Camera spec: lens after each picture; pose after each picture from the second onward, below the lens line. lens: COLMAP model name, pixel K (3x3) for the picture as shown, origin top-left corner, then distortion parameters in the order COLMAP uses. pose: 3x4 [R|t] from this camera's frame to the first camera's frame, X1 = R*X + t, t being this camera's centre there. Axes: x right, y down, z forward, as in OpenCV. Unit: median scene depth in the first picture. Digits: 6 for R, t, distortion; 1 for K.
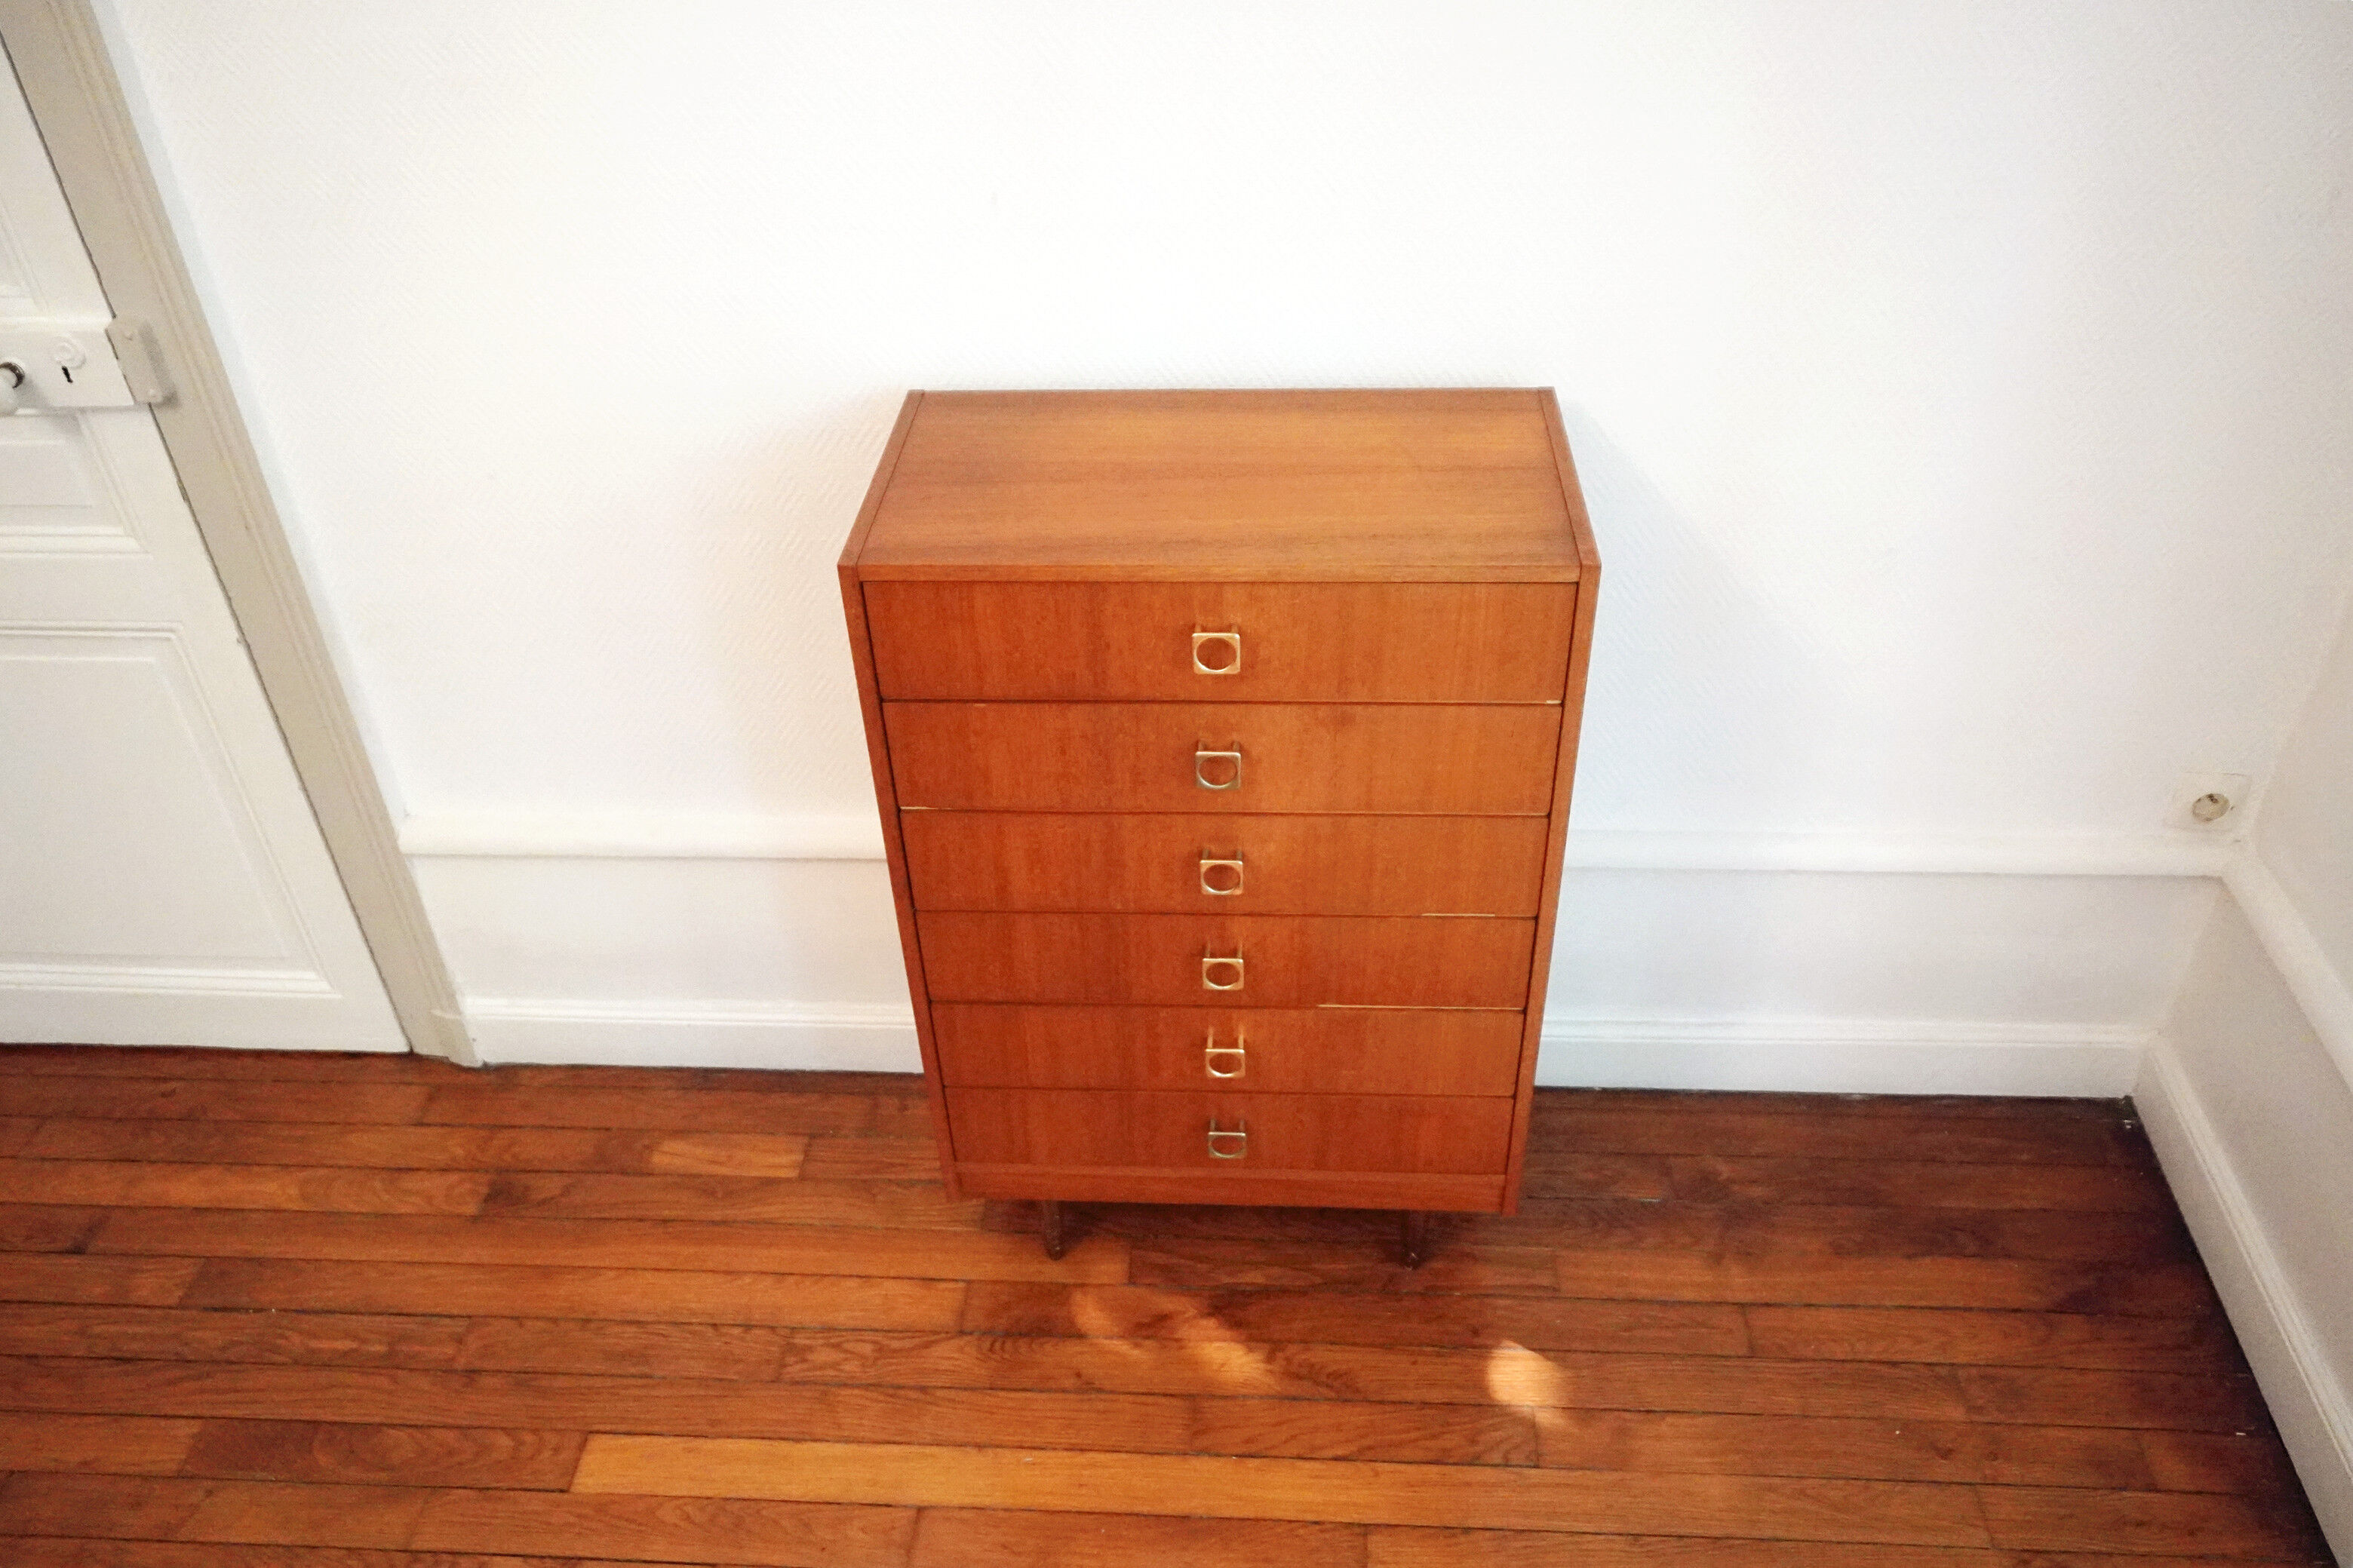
lens RADIAL K [[1809.4, 0, 1176.5], [0, 1809.4, 784.0], [0, 0, 1]] dist [-0.006680, 0.001673]
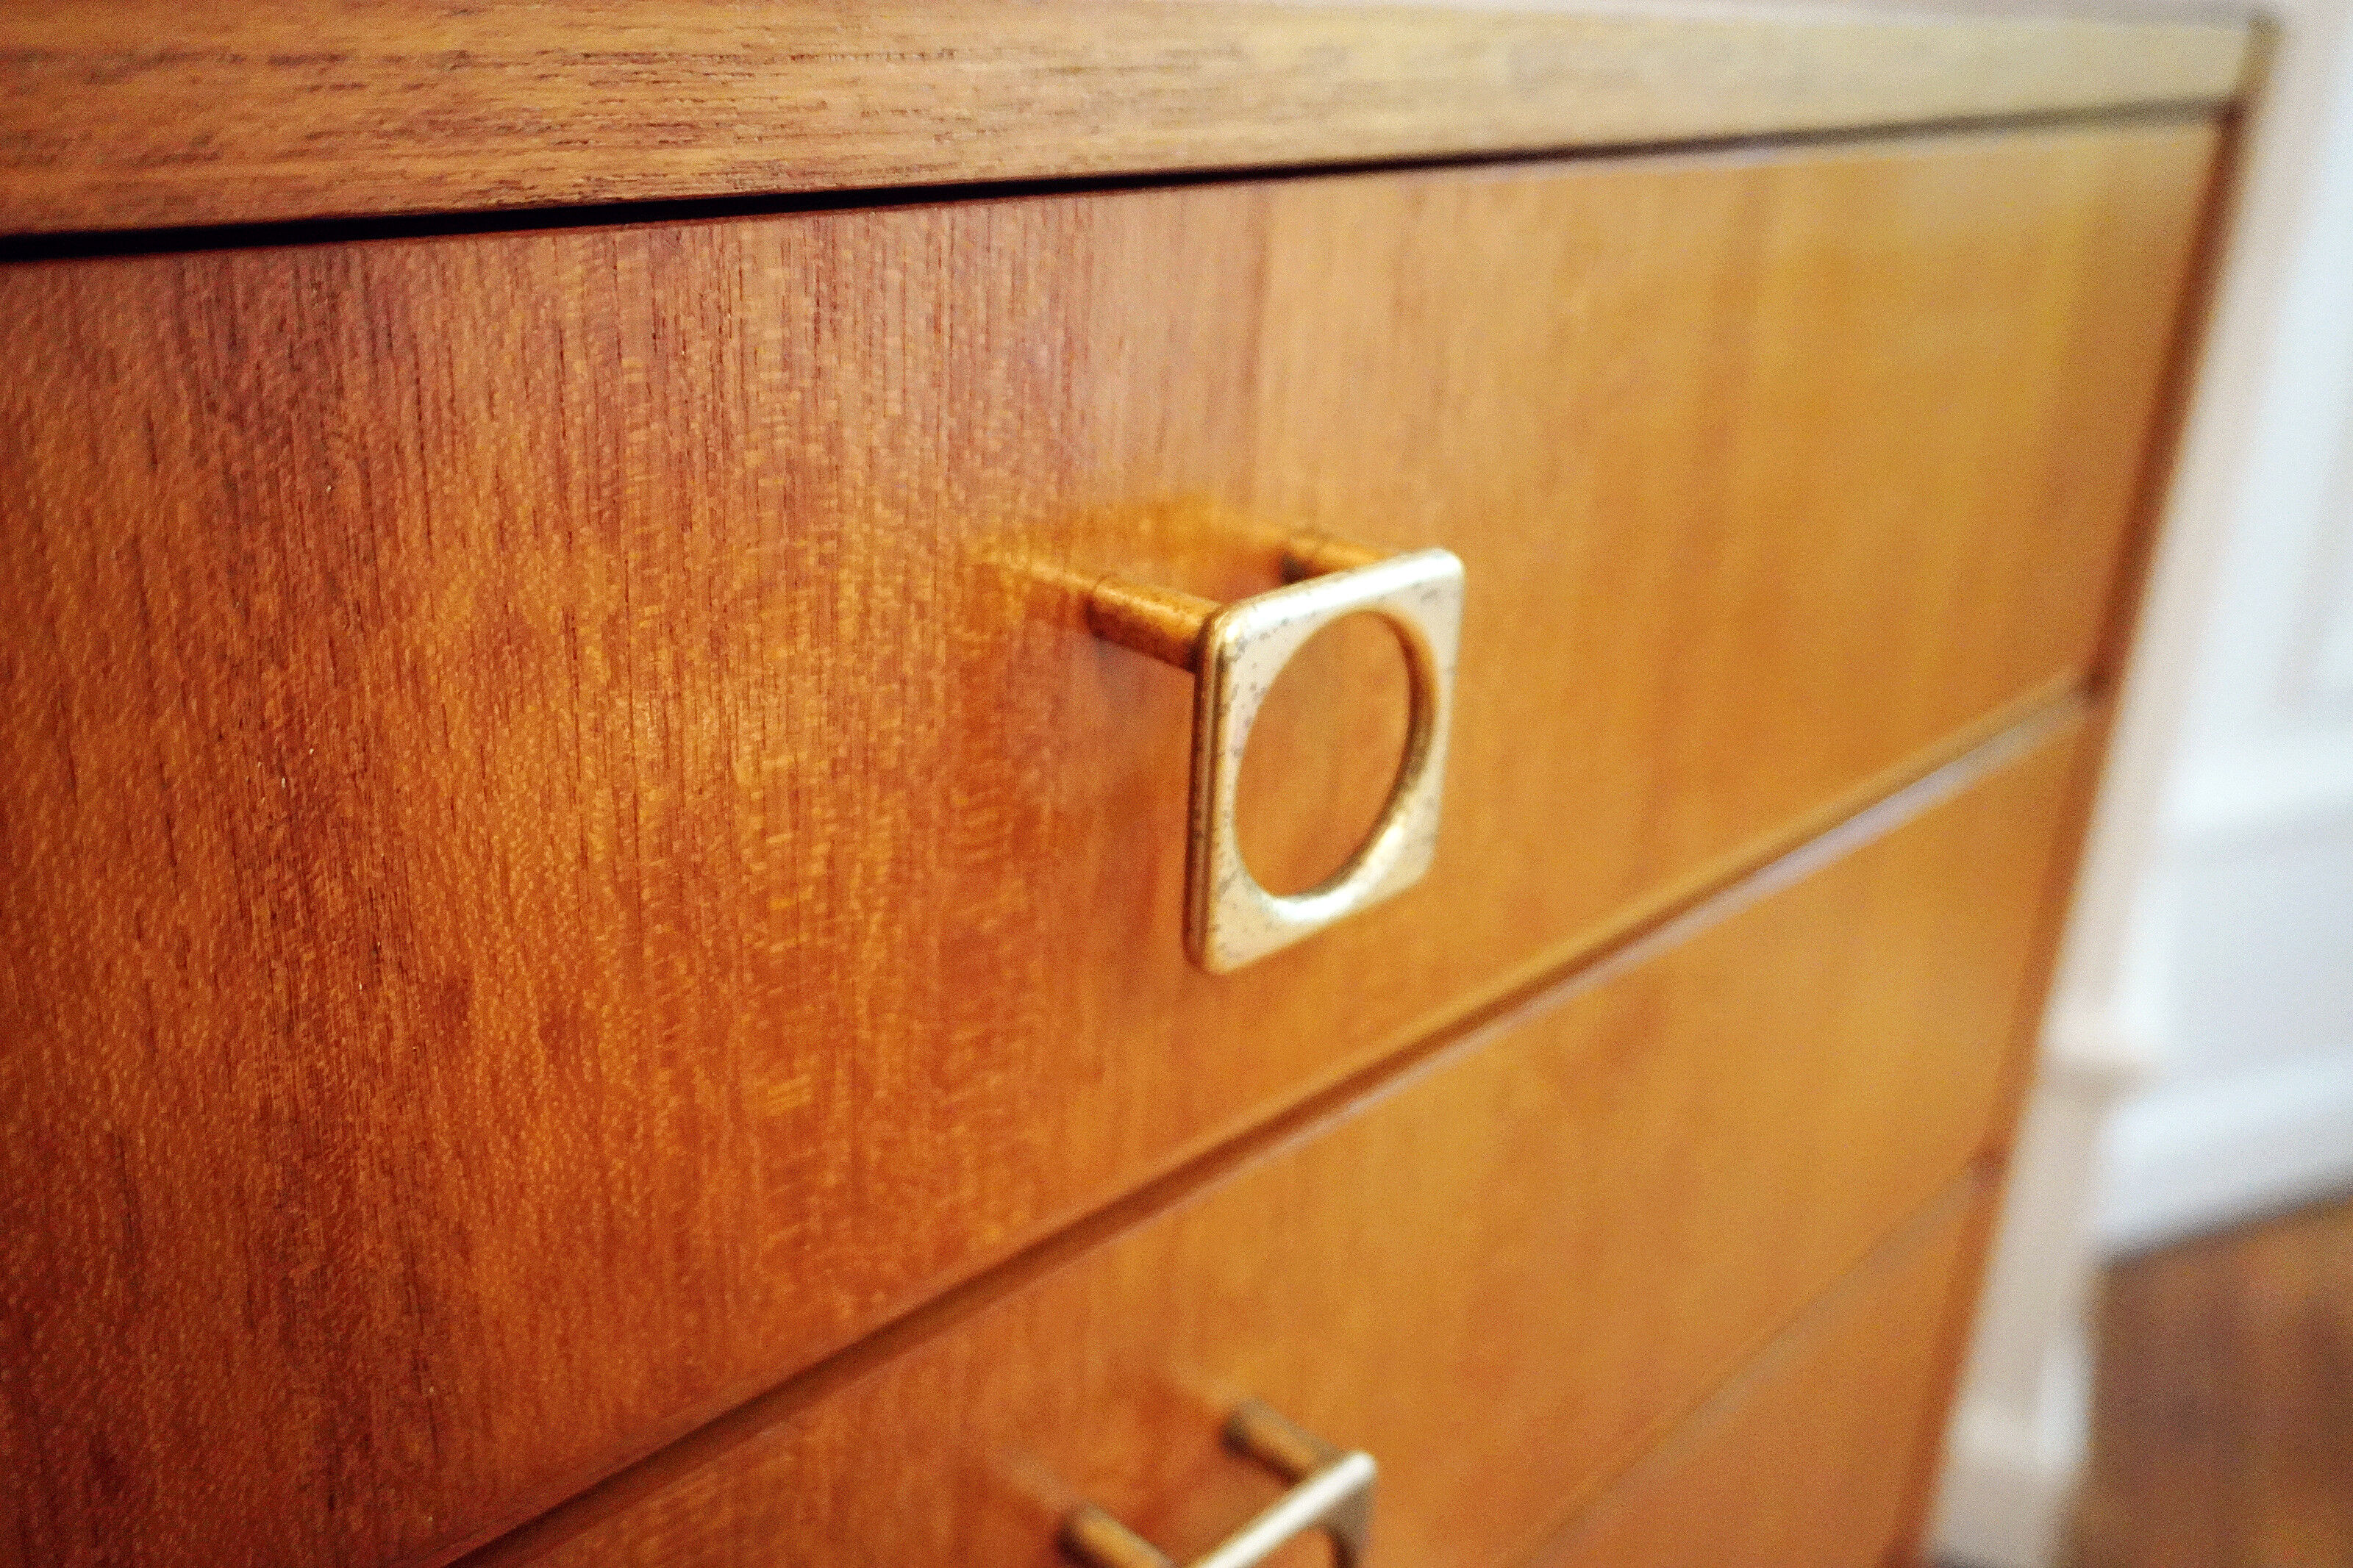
lens RADIAL K [[2147.8, 0, 1176.5], [0, 2147.8, 784.0], [0, 0, 1]] dist [0.000006, -0.000045]
pose [[0.638862, -0.231471, 0.733673, -0.096437], [0.409808, 0.909489, -0.069910, -0.063733], [-0.651085, 0.345328, 0.675897, 0.901628]]
